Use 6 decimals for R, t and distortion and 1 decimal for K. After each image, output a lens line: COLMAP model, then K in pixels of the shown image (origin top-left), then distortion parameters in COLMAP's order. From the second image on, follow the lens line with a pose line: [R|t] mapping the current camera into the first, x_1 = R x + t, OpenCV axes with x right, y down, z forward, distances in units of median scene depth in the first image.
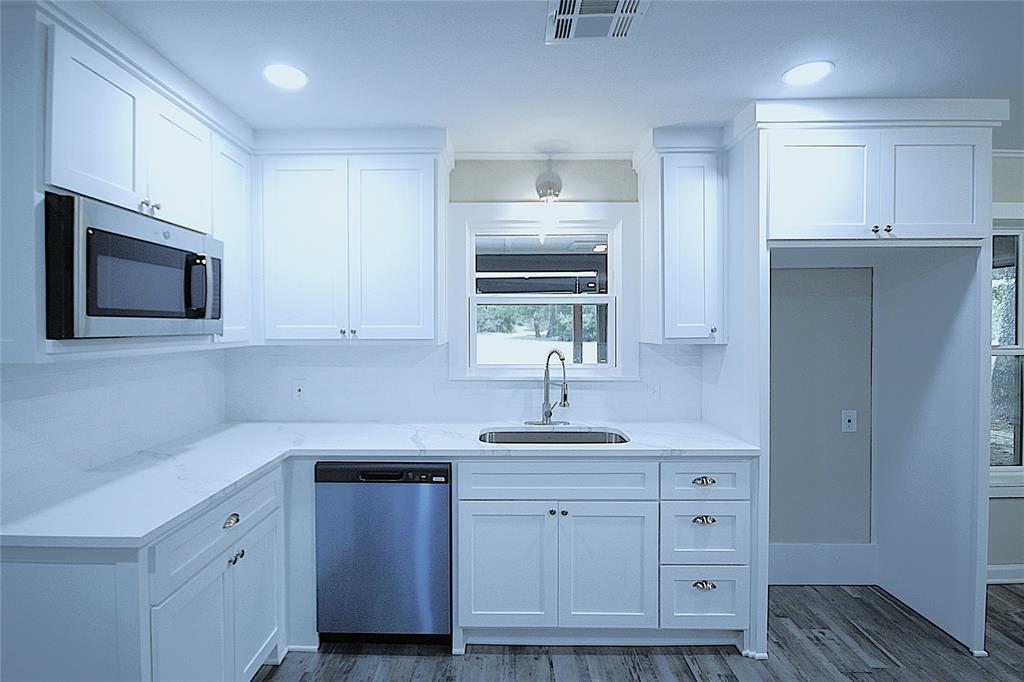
lens RADIAL K [[504.8, 0, 511.1], [0, 504.8, 337.6], [0, 0, 1]] dist [-0.001703, -0.000158]
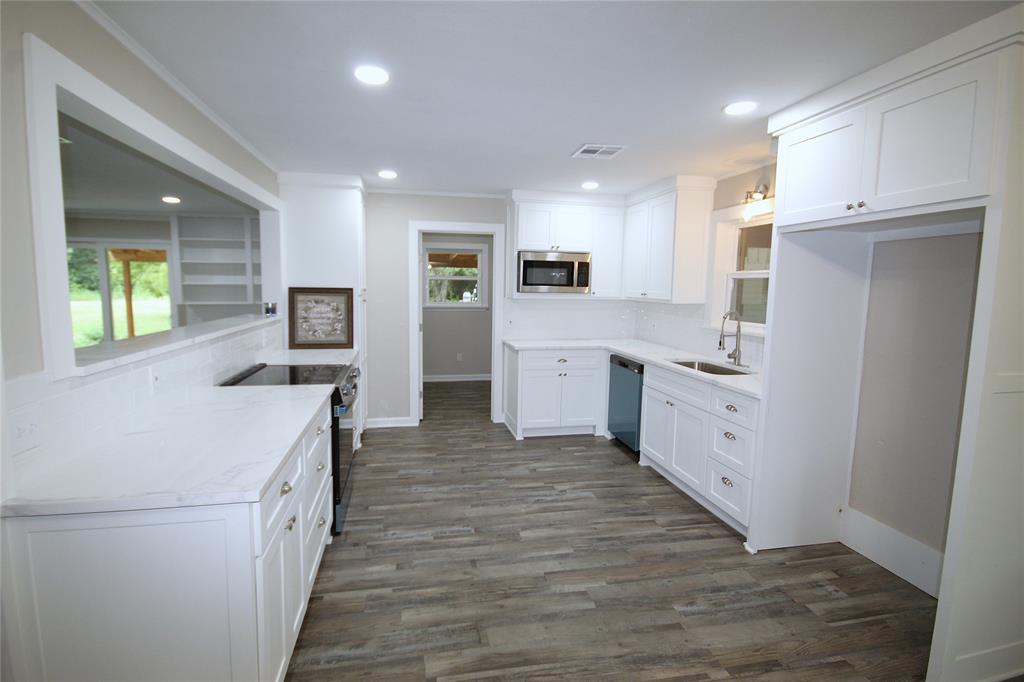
lens RADIAL K [[492.5, 0, 510.0], [0, 492.5, 337.7], [0, 0, 1]] dist [0.004873, 0.000310]
pose [[0.224042, 0.111802, -0.968145, 1.533983], [-0.039530, 0.993623, 0.105597, -0.026966], [0.973777, 0.014612, 0.227033, 0.097449]]
